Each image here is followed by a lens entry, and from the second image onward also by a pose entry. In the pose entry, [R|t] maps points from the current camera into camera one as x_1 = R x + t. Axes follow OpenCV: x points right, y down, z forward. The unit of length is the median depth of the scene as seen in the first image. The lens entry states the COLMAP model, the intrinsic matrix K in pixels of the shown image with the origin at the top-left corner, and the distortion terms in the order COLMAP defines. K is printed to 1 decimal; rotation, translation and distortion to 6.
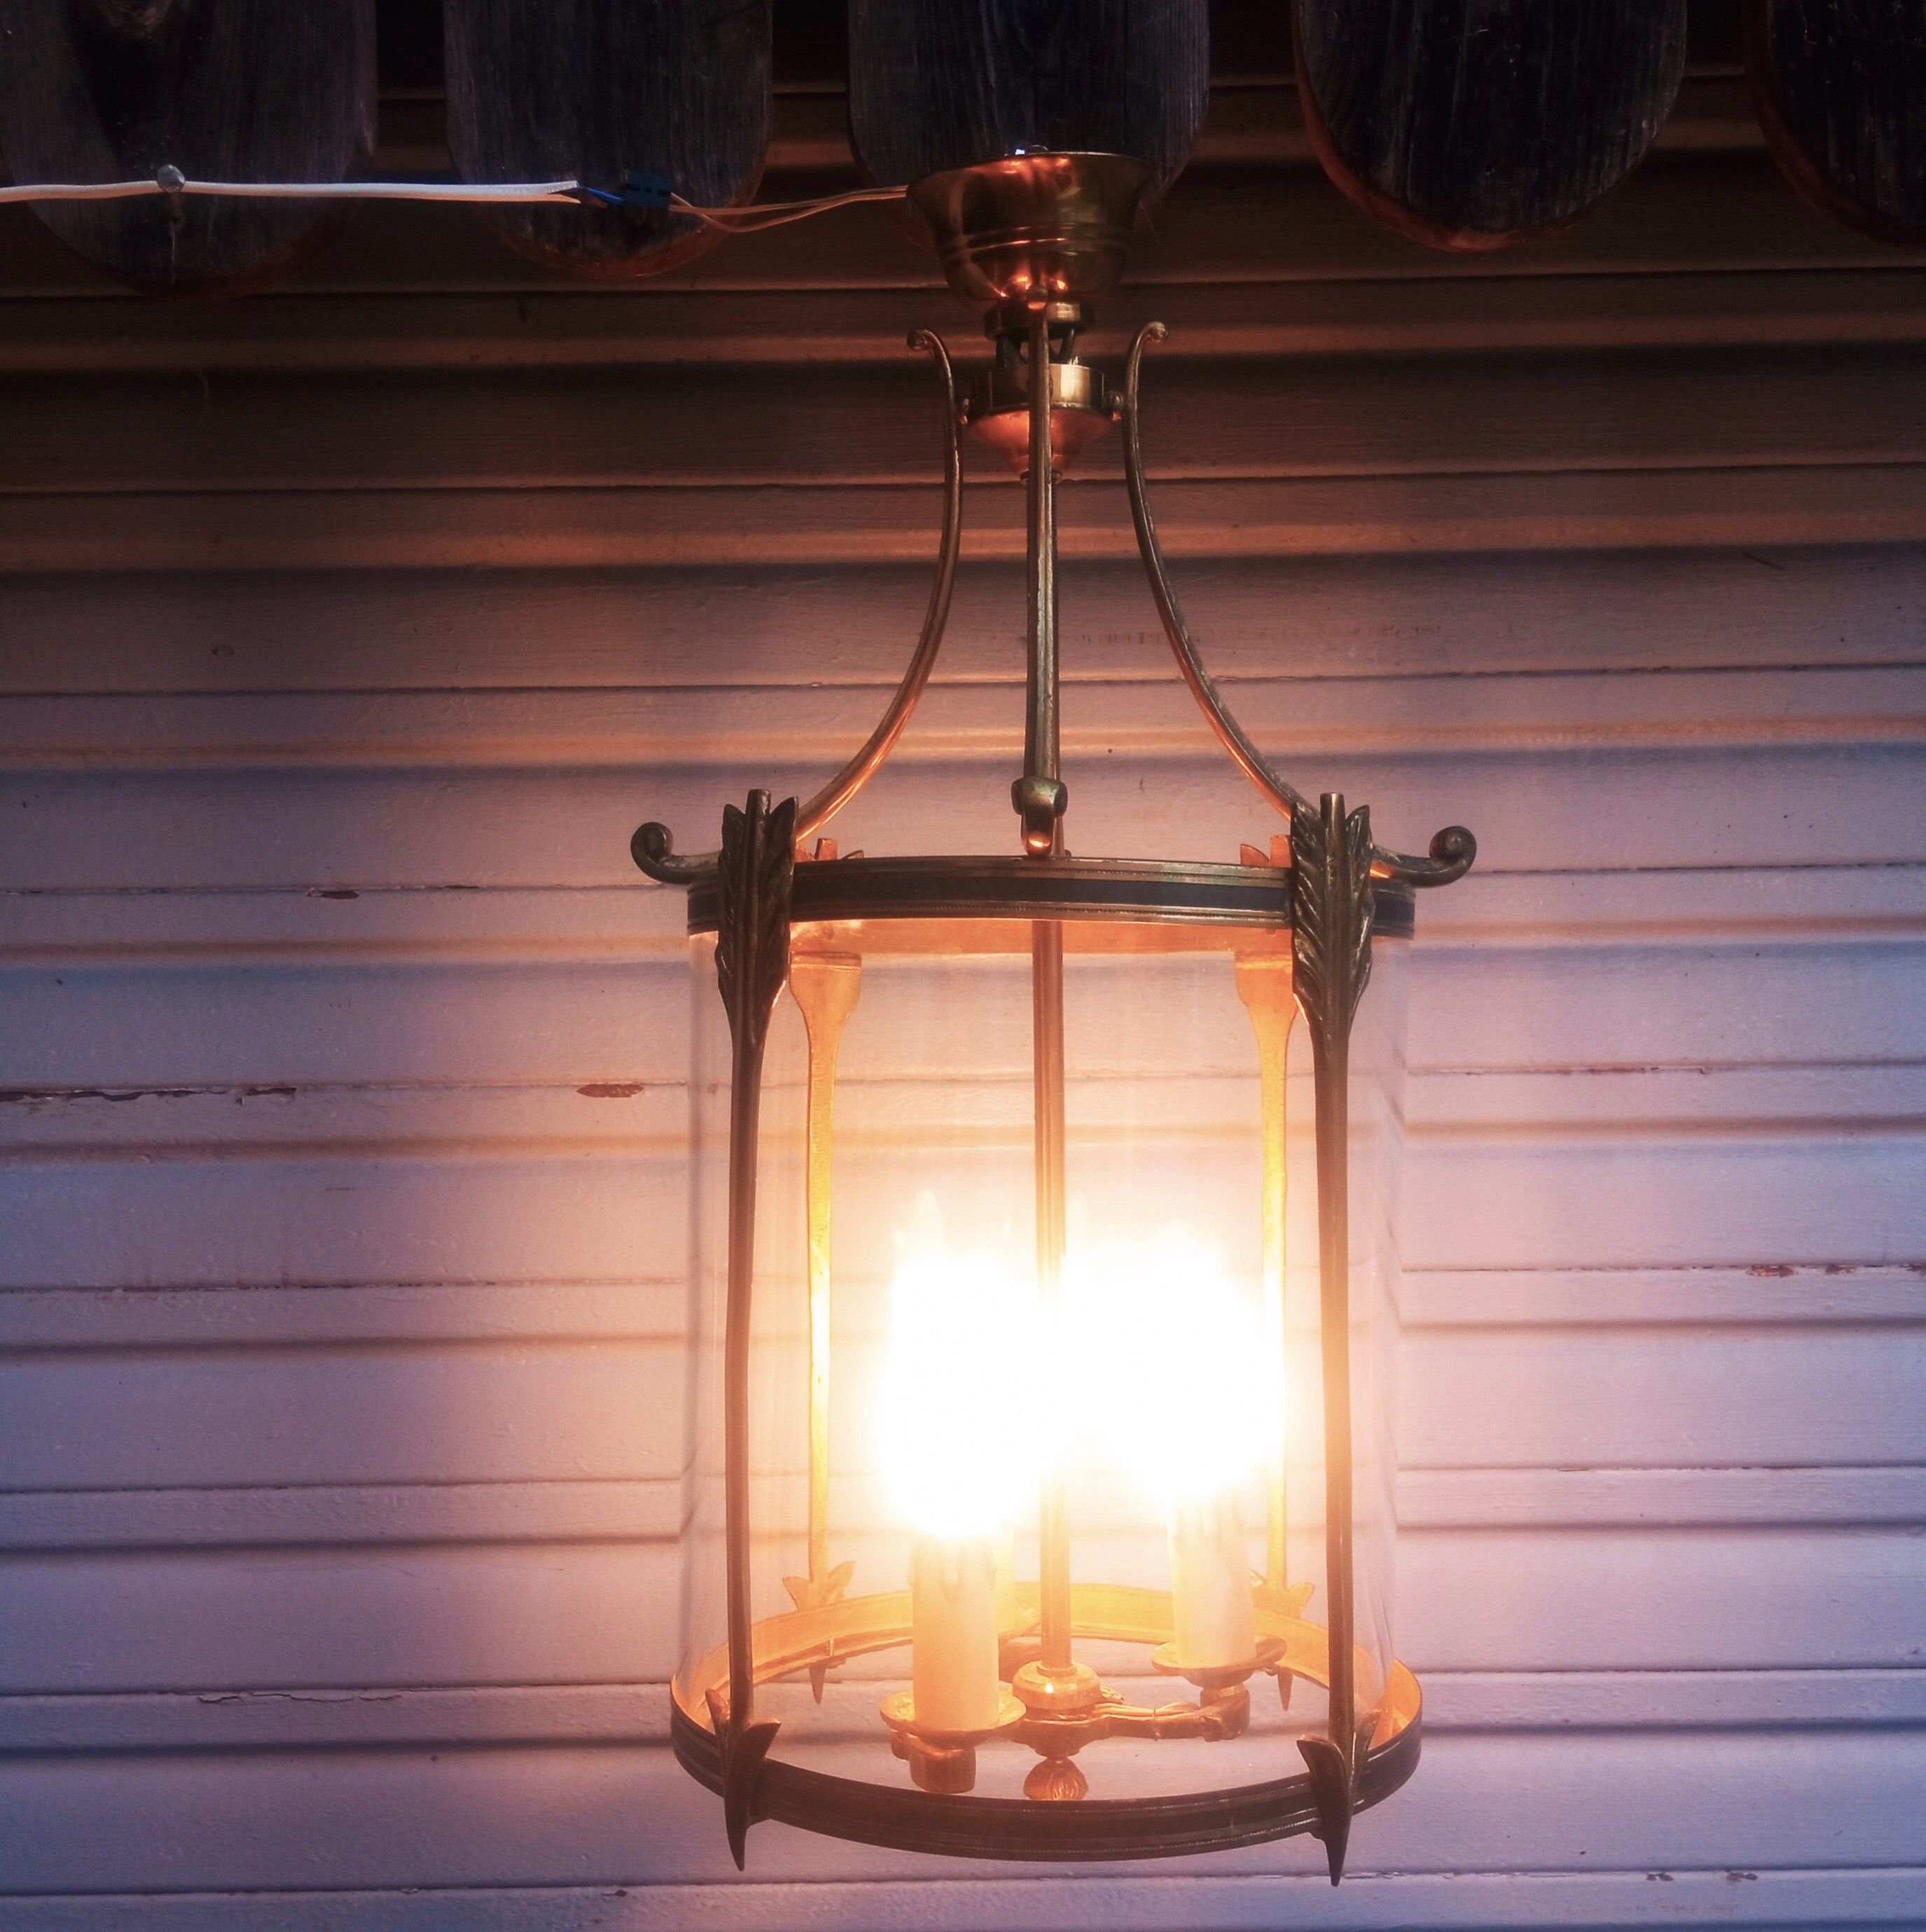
lens RADIAL K [[2277.5, 0, 980.2], [0, 2277.5, 1034.3], [0, 0, 1]] dist [0.120145, -0.230845]
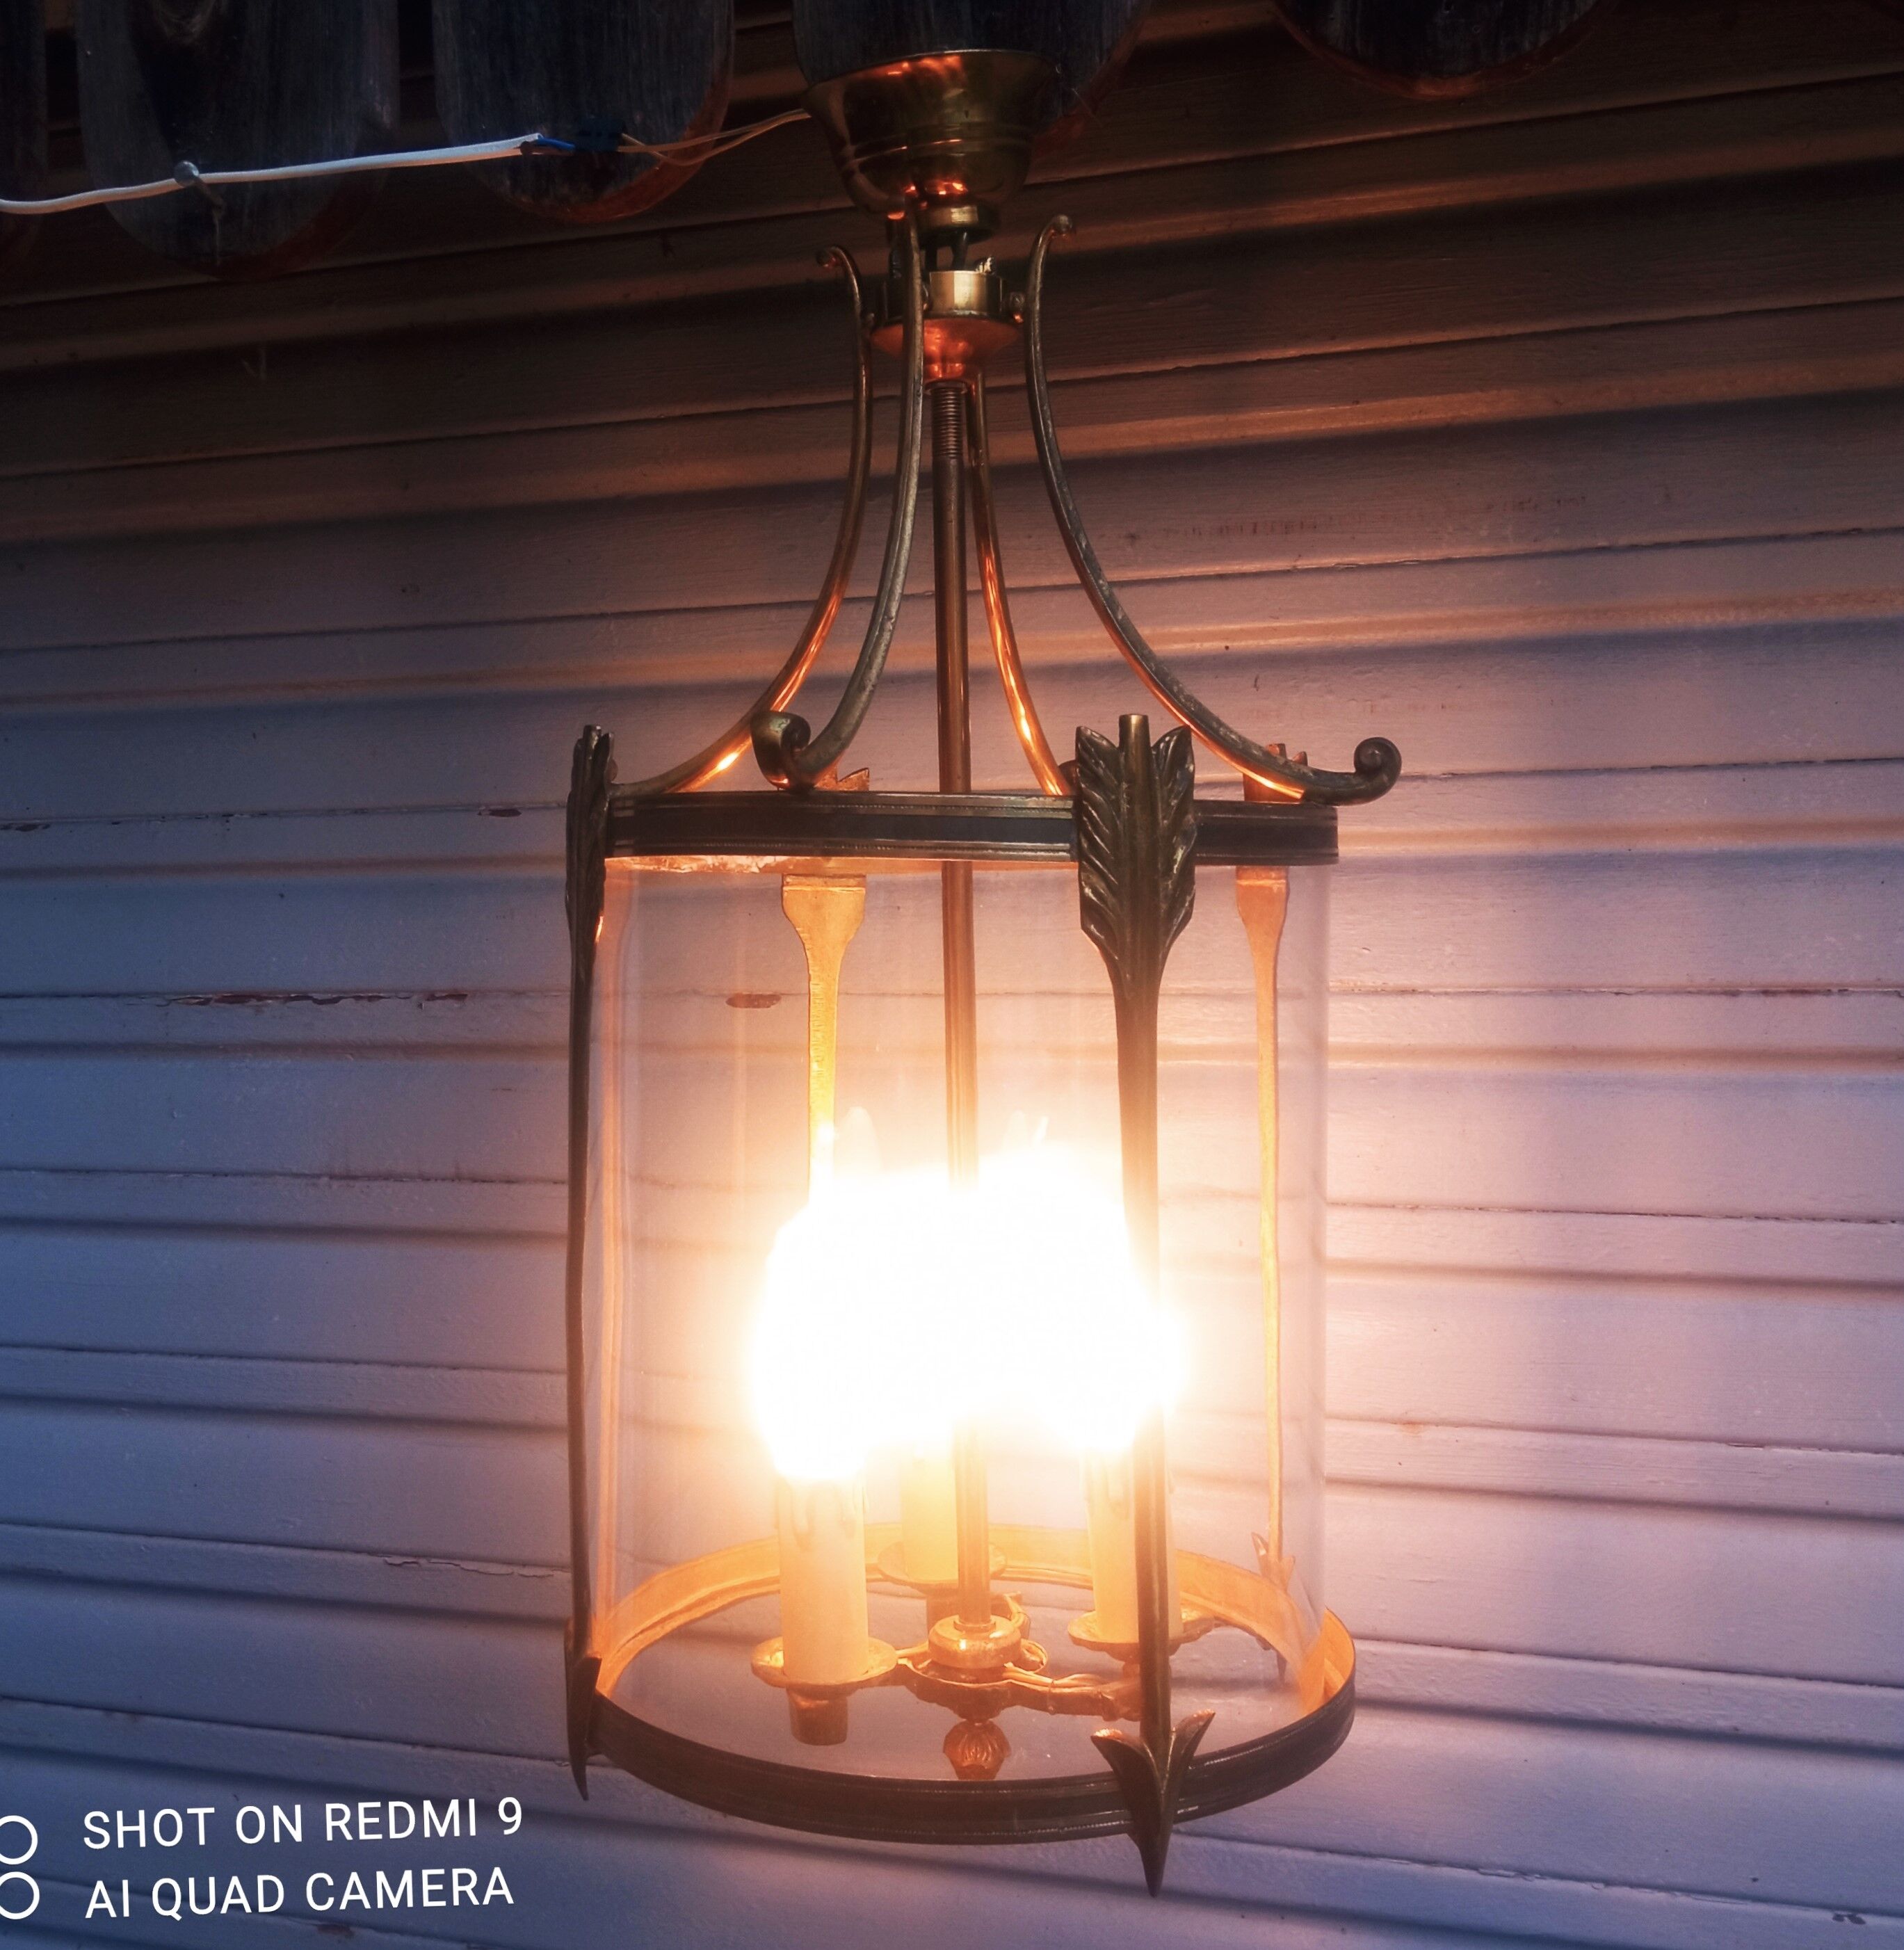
lens RADIAL K [[2270.9, 0, 914.3], [0, 2270.9, 891.2], [0, 0, 1]] dist [0.114964, -0.210670]
pose [[0.947251, -0.003305, -0.320477, 0.240139], [0.001931, 0.999988, -0.004606, -0.019388], [0.320488, 0.003744, 0.947245, 0.062408]]
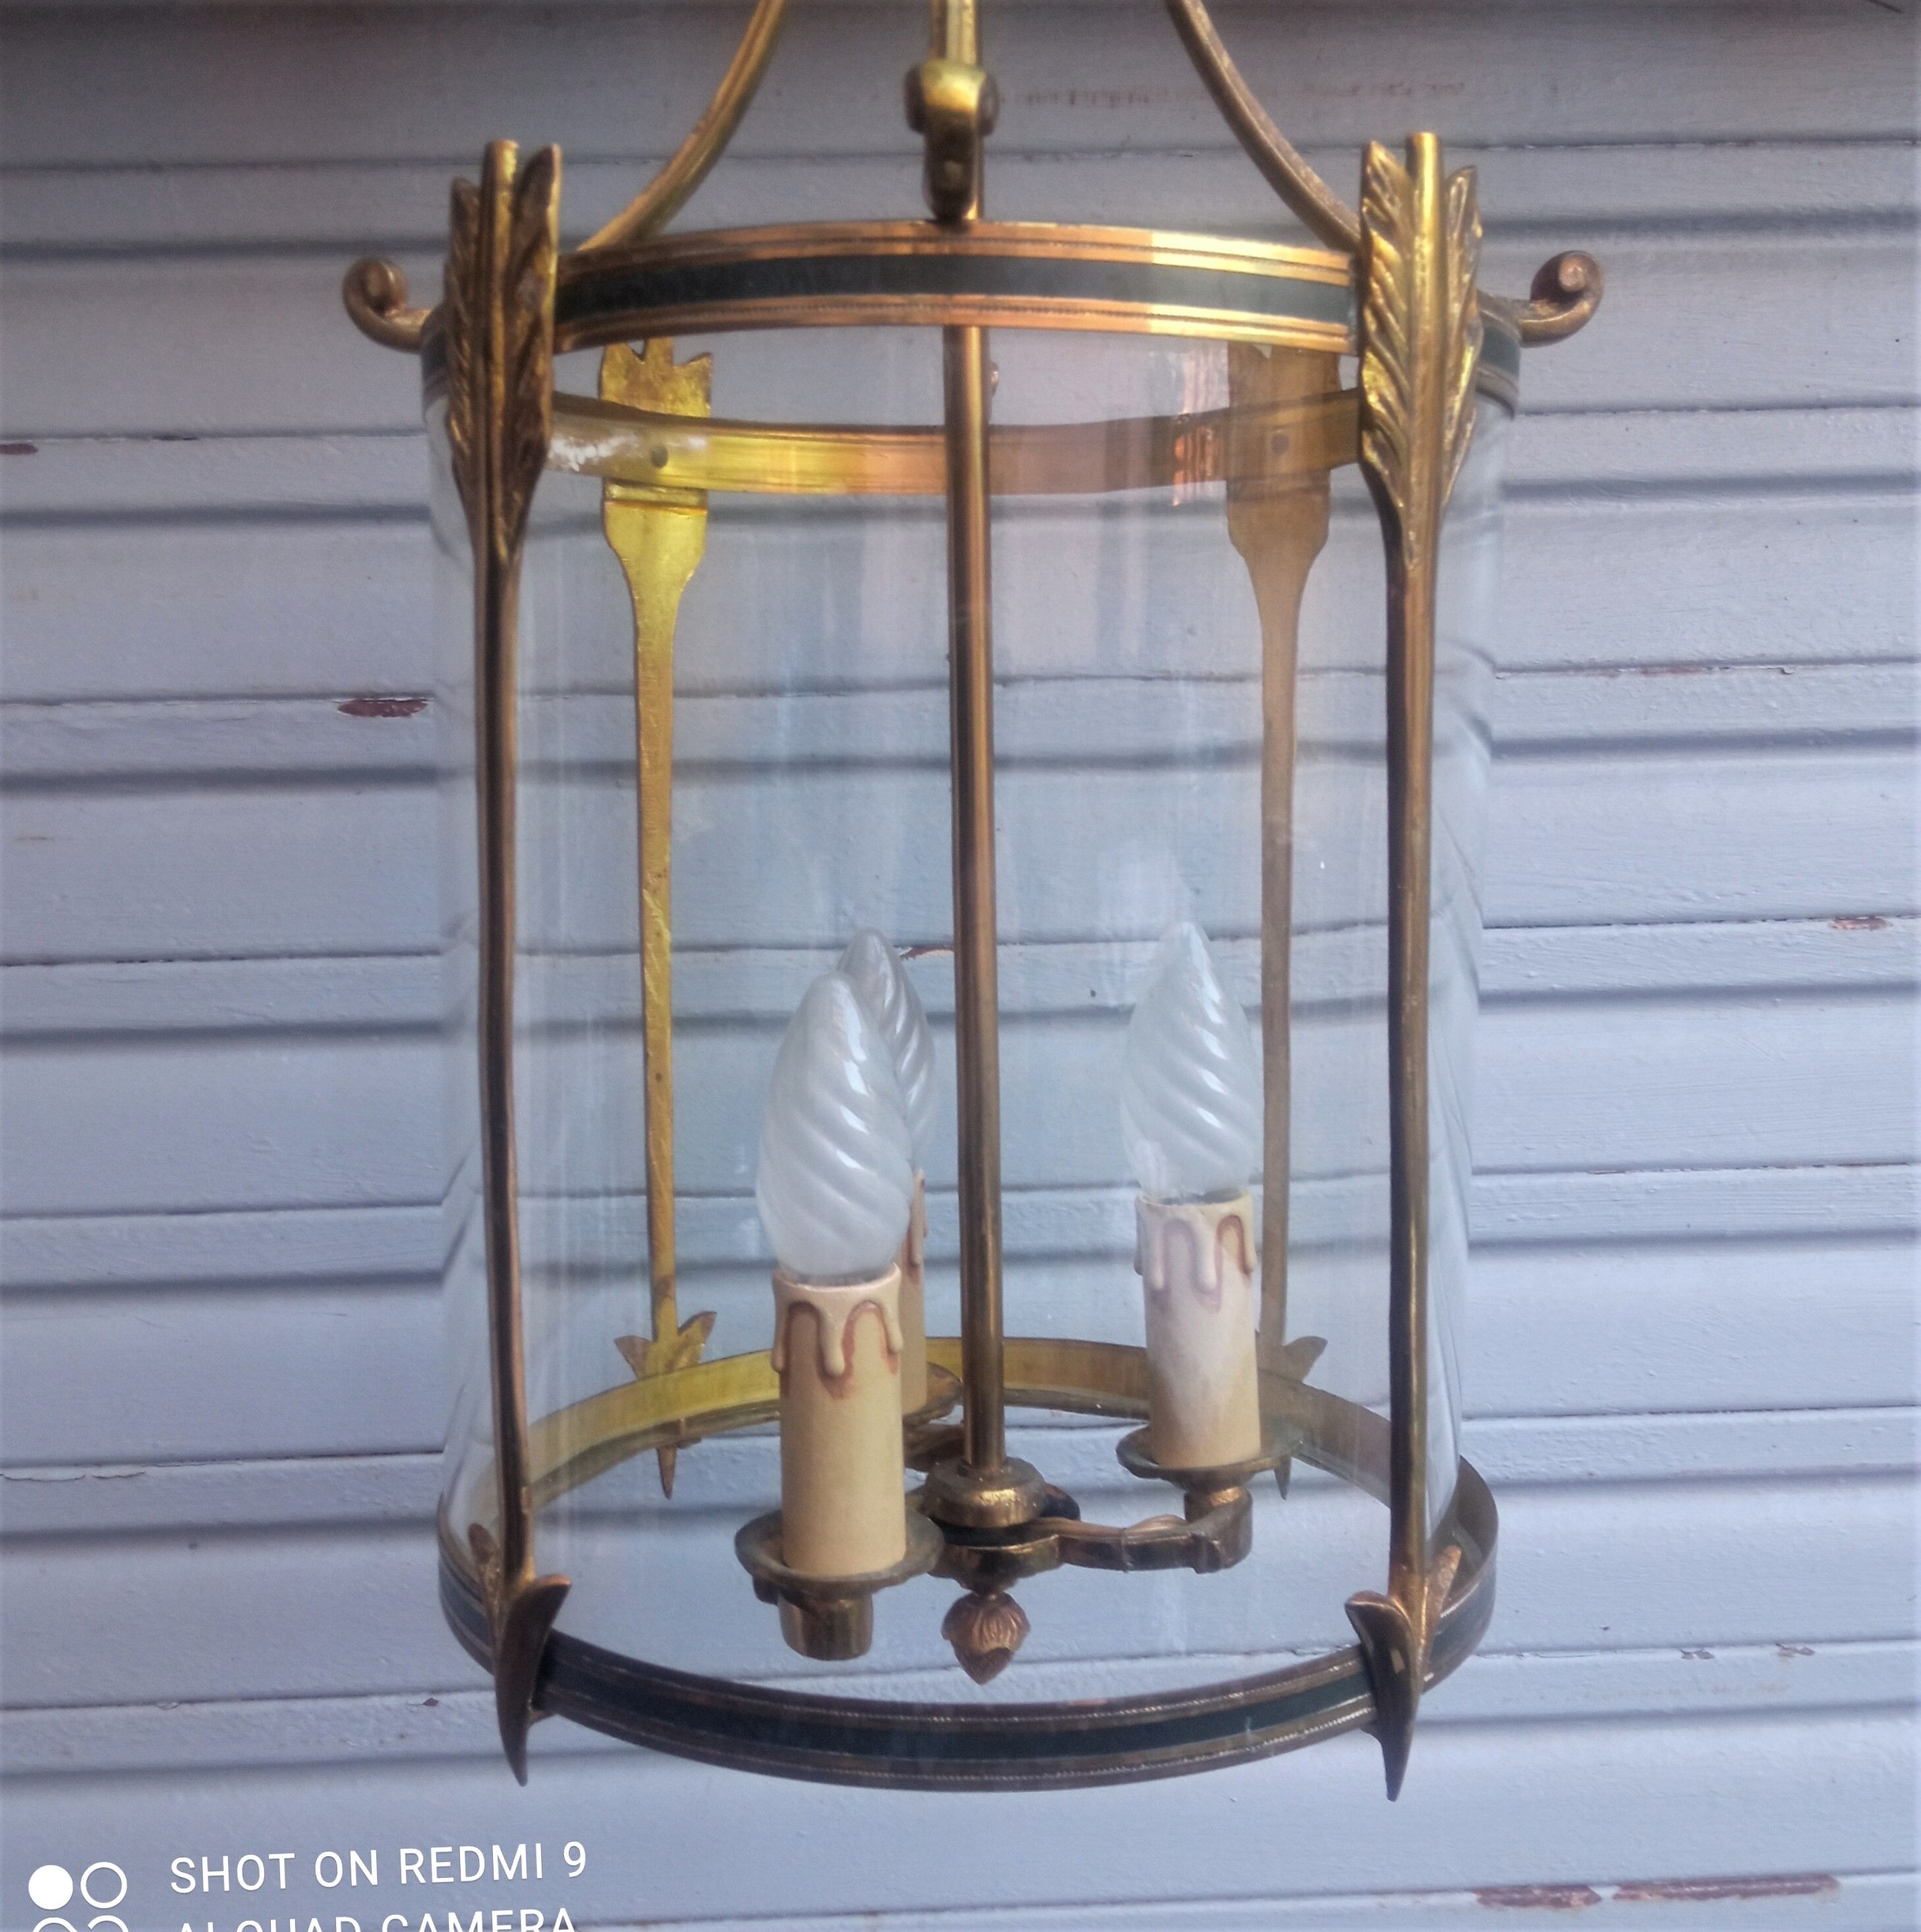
lens RADIAL K [[2146.5, 0, 935.7], [0, 2146.5, 963.8], [0, 0, 1]] dist [0.092089, -0.168128]
pose [[0.999365, -0.011313, 0.033799, -0.001684], [0.007849, 0.994862, 0.100932, 0.038351], [-0.034767, -0.100602, 0.994319, 0.262633]]
